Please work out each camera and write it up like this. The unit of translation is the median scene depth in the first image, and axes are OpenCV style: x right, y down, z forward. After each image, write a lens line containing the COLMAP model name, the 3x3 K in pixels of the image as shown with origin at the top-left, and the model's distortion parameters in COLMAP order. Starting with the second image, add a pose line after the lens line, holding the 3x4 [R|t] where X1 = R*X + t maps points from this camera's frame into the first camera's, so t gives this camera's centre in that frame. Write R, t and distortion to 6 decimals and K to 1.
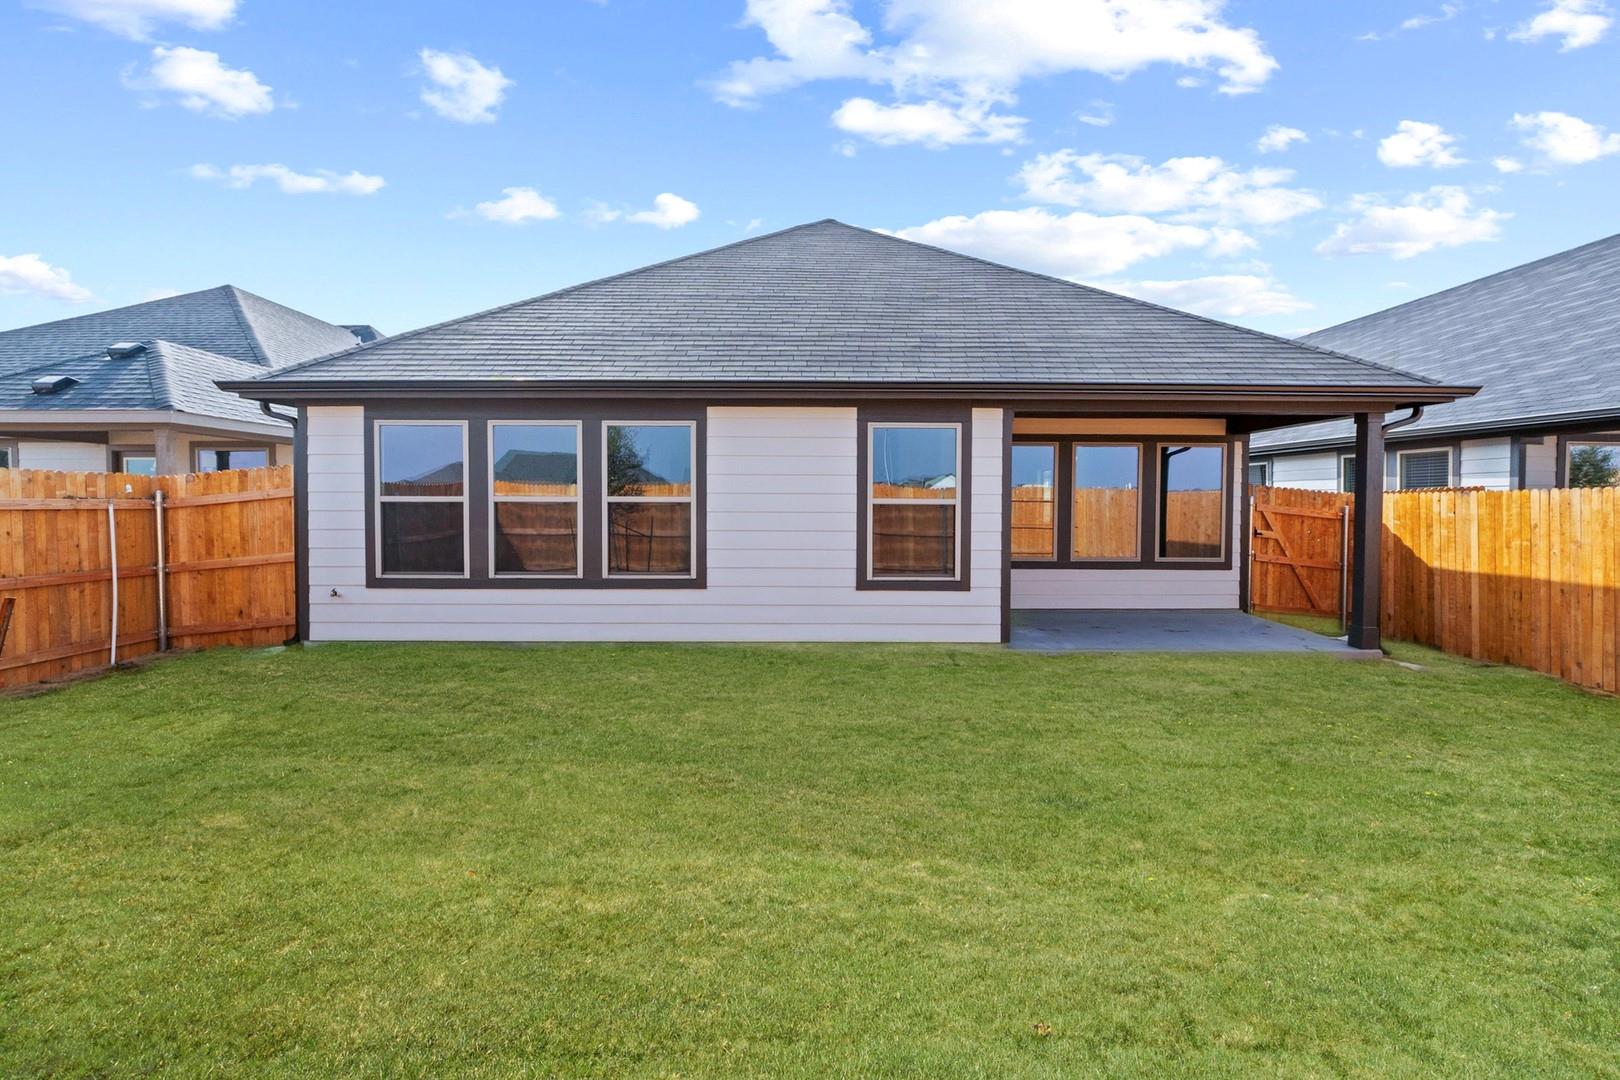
lens RADIAL K [[704.6, 0, 811.8], [0, 704.6, 519.9], [0, 0, 1]] dist [-0.003764, -0.000501]
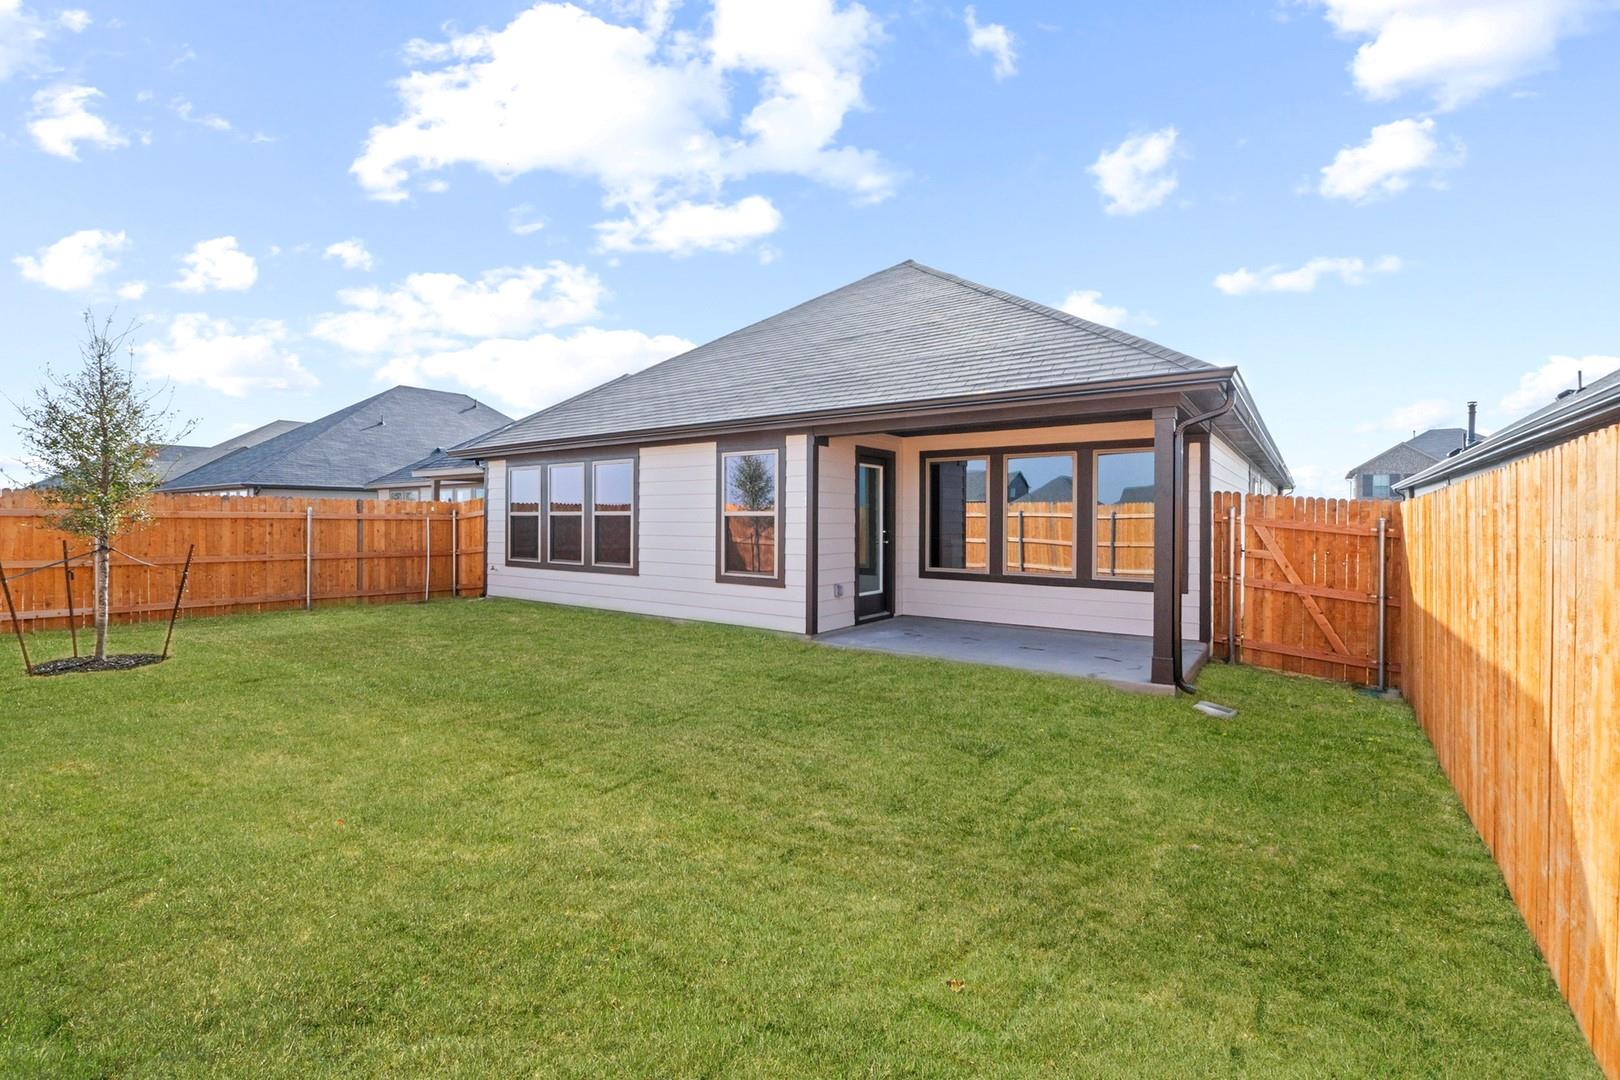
lens RADIAL K [[704.6, 0, 811.8], [0, 704.6, 519.9], [0, 0, 1]] dist [-0.003764, -0.000501]
pose [[0.807718, 0.000424, -0.589568, 0.966785], [-0.016537, 0.999623, -0.021936, 0.010259], [0.589337, 0.027468, 0.807420, 0.058162]]
